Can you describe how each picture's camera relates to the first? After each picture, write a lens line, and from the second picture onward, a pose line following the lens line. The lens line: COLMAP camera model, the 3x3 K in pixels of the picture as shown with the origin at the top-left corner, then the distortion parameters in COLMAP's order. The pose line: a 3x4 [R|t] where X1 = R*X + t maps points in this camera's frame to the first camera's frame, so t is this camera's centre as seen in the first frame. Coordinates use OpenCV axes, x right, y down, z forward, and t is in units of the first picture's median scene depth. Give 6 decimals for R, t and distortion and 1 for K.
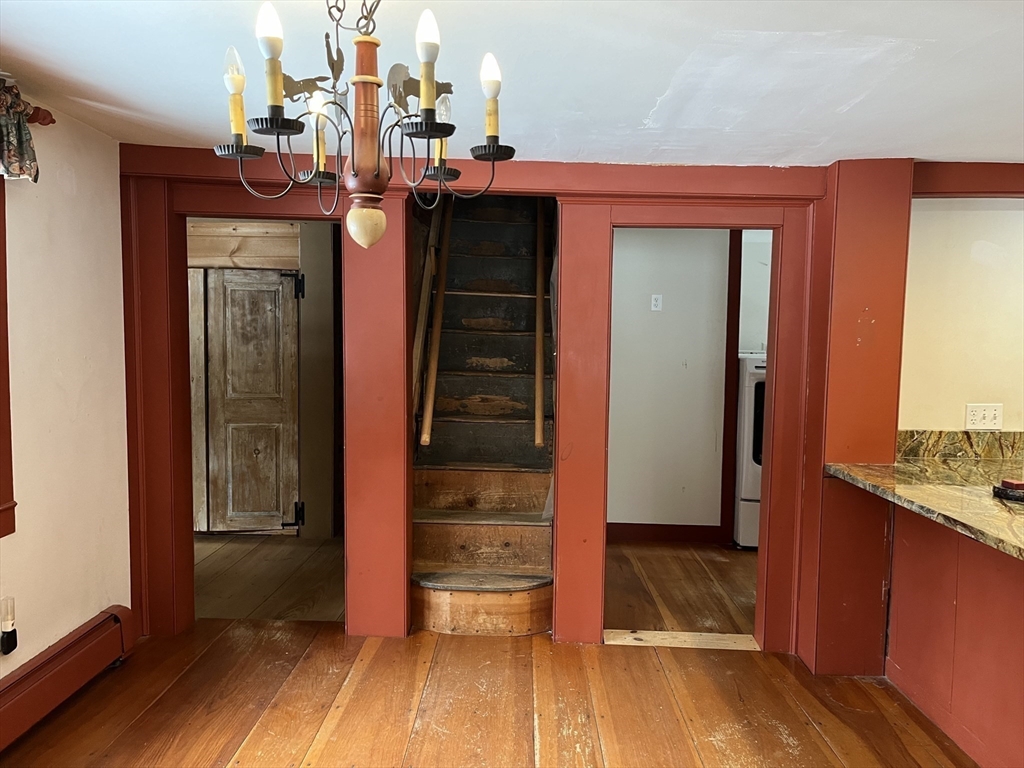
lens RADIAL K [[774.0, 0, 516.1], [0, 774.0, 382.5], [0, 0, 1]] dist [0.074405, -0.101548]
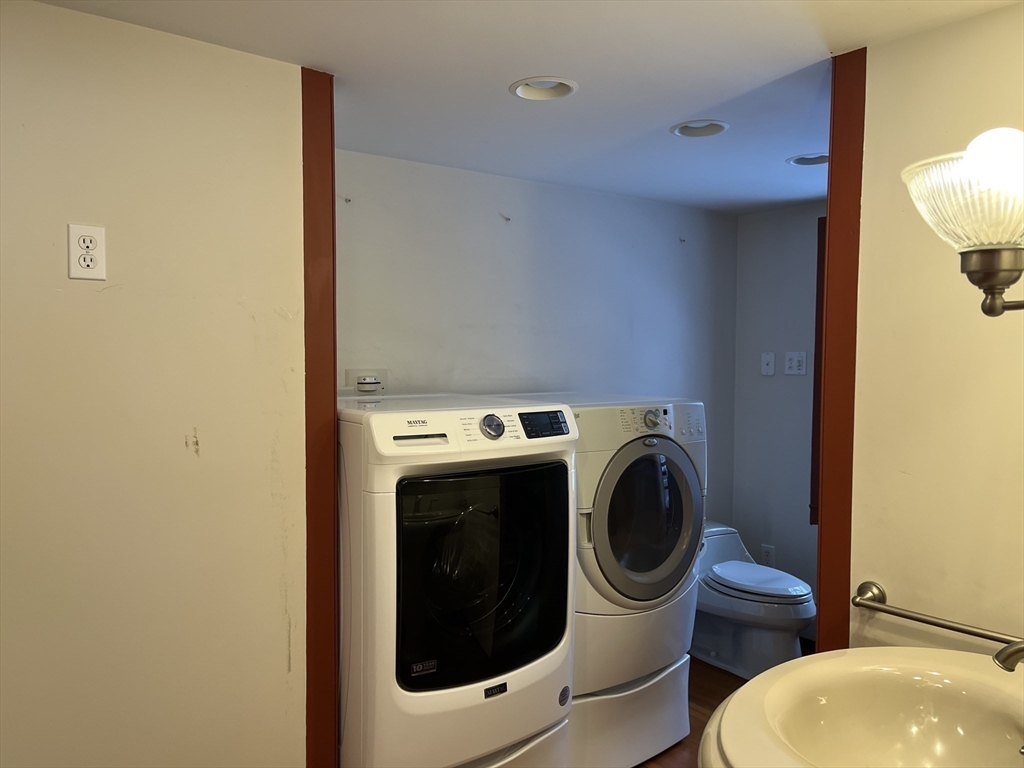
lens RADIAL K [[774.0, 0, 509.0], [0, 774.0, 385.7], [0, 0, 1]] dist [0.074405, -0.101548]
pose [[0.779730, -0.033665, 0.625211, 0.113042], [0.048954, 0.998775, -0.007272, -0.037889], [-0.624200, 0.036277, 0.780422, 0.646904]]
